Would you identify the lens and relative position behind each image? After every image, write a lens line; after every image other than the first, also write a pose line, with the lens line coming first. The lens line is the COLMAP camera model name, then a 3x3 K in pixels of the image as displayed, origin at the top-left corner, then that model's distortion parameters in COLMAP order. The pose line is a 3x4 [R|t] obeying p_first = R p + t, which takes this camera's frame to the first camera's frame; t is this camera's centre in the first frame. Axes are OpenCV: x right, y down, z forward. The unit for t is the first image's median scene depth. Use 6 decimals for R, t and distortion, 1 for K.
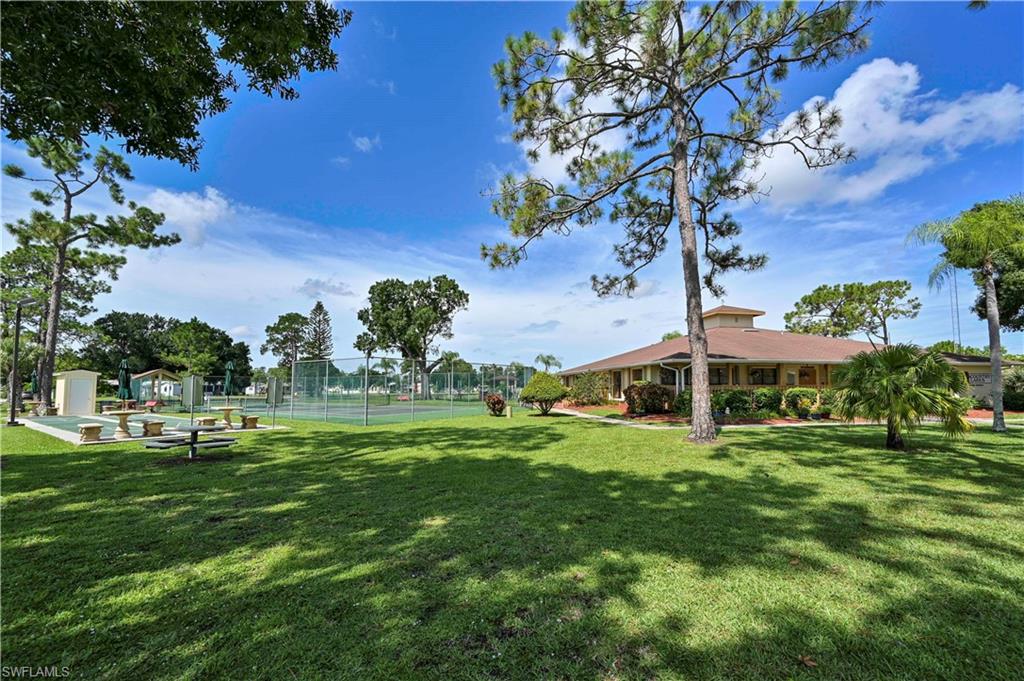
lens RADIAL K [[413.2, 0, 511.1], [0, 413.2, 340.9], [0, 0, 1]] dist [0.002298, -0.000034]
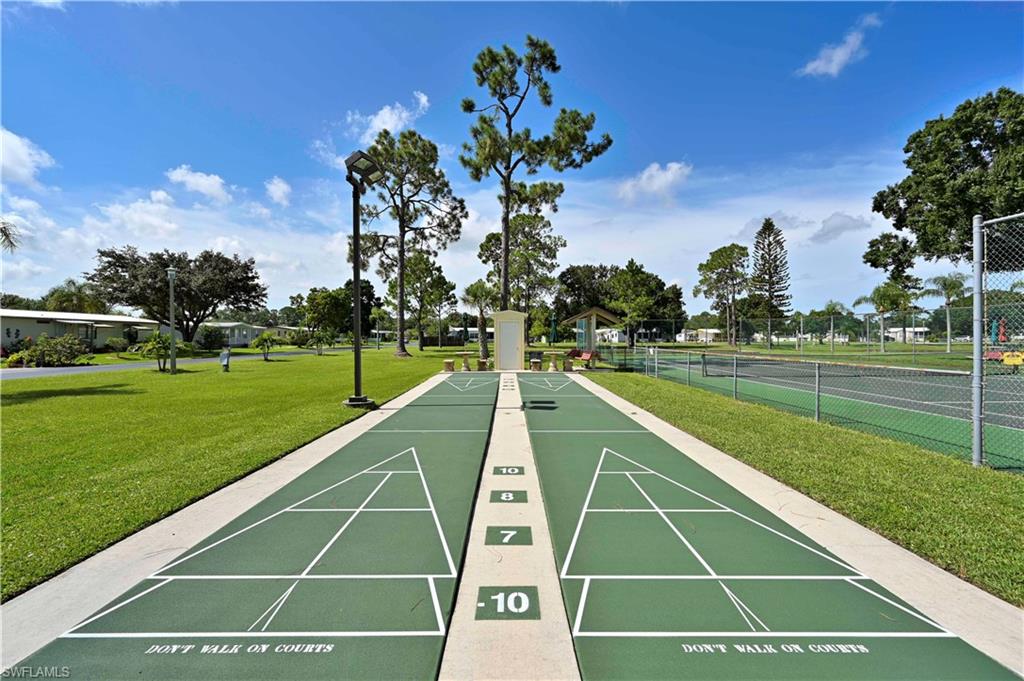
lens RADIAL K [[413.2, 0, 511.1], [0, 413.2, 340.9], [0, 0, 1]] dist [0.002298, -0.000034]
pose [[0.592449, 0.014774, -0.805473, -0.162068], [0.085821, 0.992985, 0.081337, 0.027697], [0.801024, -0.117315, 0.587025, 0.202157]]
